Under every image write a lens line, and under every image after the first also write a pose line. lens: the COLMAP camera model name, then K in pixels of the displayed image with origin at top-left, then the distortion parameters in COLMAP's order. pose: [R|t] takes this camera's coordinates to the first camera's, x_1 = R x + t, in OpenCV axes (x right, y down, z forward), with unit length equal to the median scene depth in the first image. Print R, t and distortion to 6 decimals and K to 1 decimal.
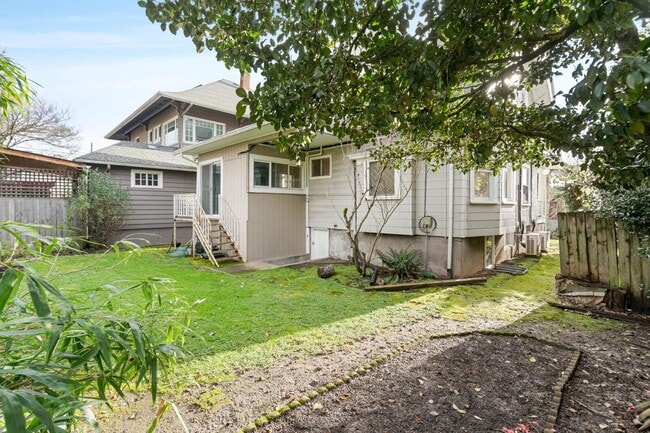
lens RADIAL K [[296.1, 0, 325.0], [0, 296.1, 216.5], [0, 0, 1]] dist [-0.000229, -0.000009]
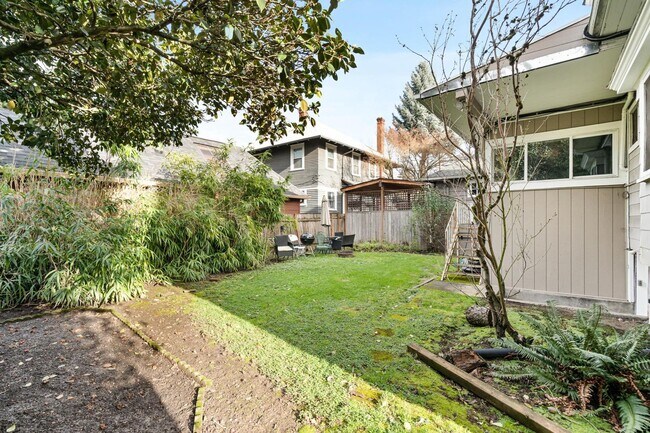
lens RADIAL K [[298.3, 0, 325.5], [0, 298.3, 229.0], [0, 0, 1]] dist [-0.000687, 0.000276]
pose [[0.115286, 0.019288, -0.993145, 0.406057], [-0.026919, 0.999505, 0.016286, 0.008891], [0.992967, 0.024857, 0.115749, 0.456427]]
